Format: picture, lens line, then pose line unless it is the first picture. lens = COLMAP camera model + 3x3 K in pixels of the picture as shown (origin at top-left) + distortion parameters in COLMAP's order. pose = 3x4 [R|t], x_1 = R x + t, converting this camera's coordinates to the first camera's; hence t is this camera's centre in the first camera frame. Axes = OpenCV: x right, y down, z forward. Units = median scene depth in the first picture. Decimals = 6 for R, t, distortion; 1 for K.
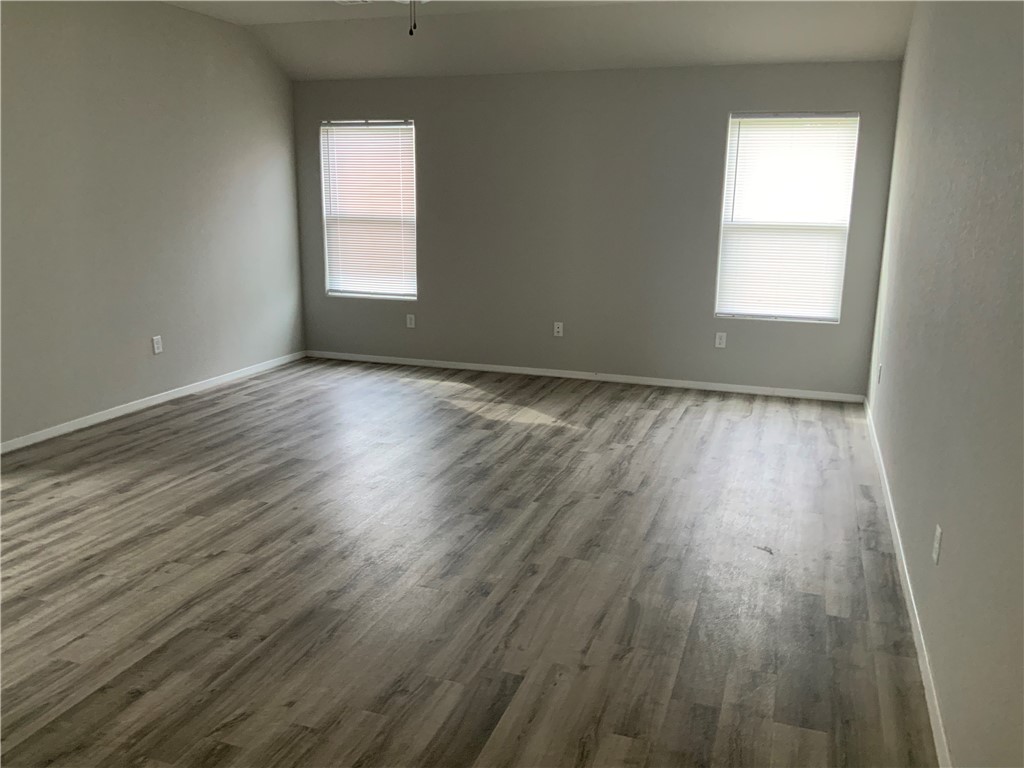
lens RADIAL K [[843.9, 0, 512.0], [0, 843.9, 384.0], [0, 0, 1]] dist [0.106154, -0.220095]
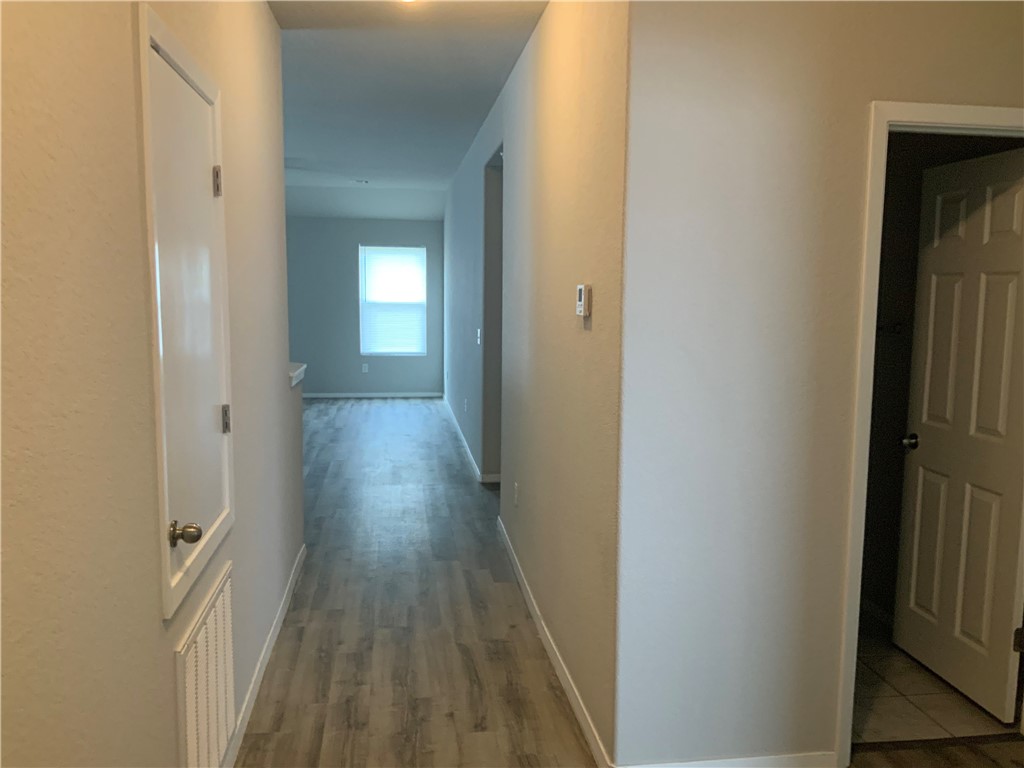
lens RADIAL K [[843.9, 0, 512.0], [0, 843.9, 384.0], [0, 0, 1]] dist [0.106154, -0.220095]
pose [[0.889971, -0.054257, 0.452779, -0.381826], [0.102112, 0.991395, -0.081909, 0.212779], [-0.444438, 0.119131, 0.887853, -0.943177]]
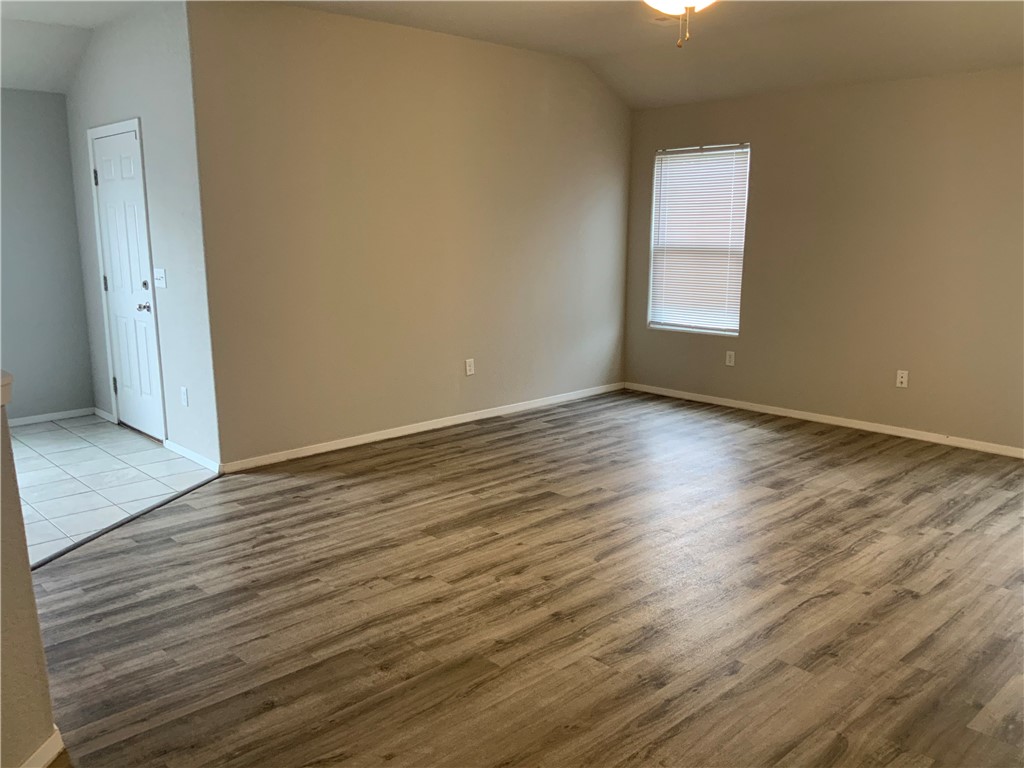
lens RADIAL K [[843.9, 0, 512.0], [0, 843.9, 384.0], [0, 0, 1]] dist [0.106154, -0.220095]
pose [[0.888994, 0.075294, -0.451687, 0.136412], [-0.091938, 0.995652, -0.014980, -0.017269], [0.448595, 0.054844, 0.892051, 0.107196]]
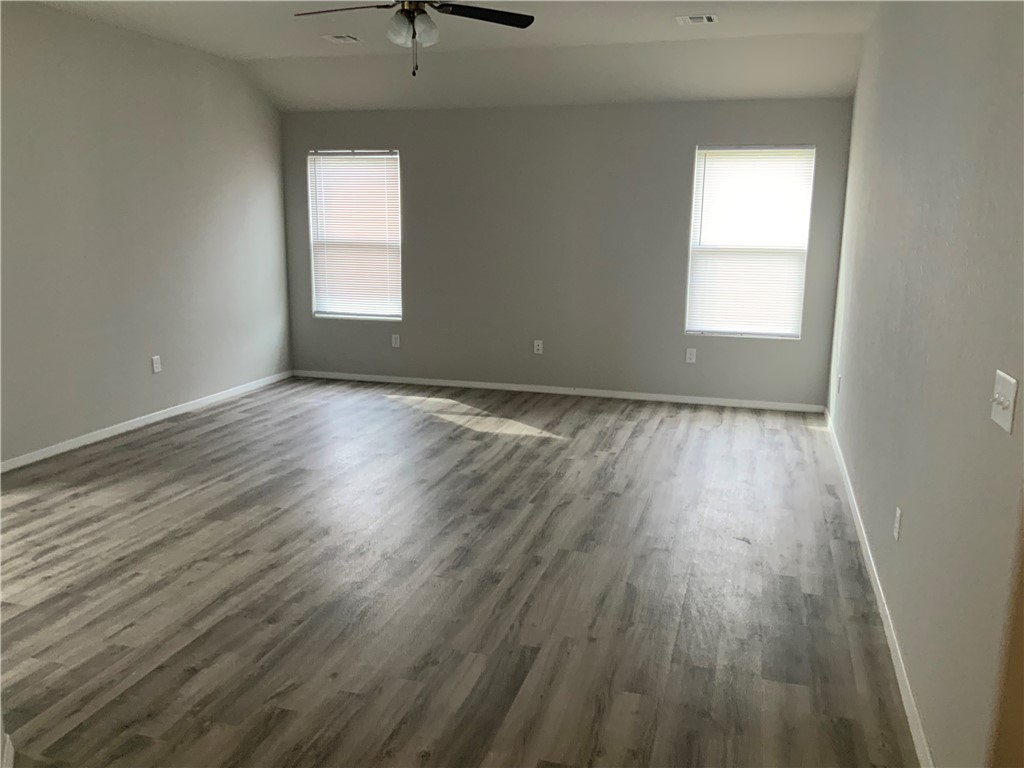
lens RADIAL K [[843.9, 0, 512.0], [0, 843.9, 384.0], [0, 0, 1]] dist [0.106154, -0.220095]
pose [[0.998809, -0.010111, 0.047735, -0.041455], [0.011463, 0.999539, -0.028129, 0.015256], [-0.047429, 0.028643, 0.998464, -0.072151]]
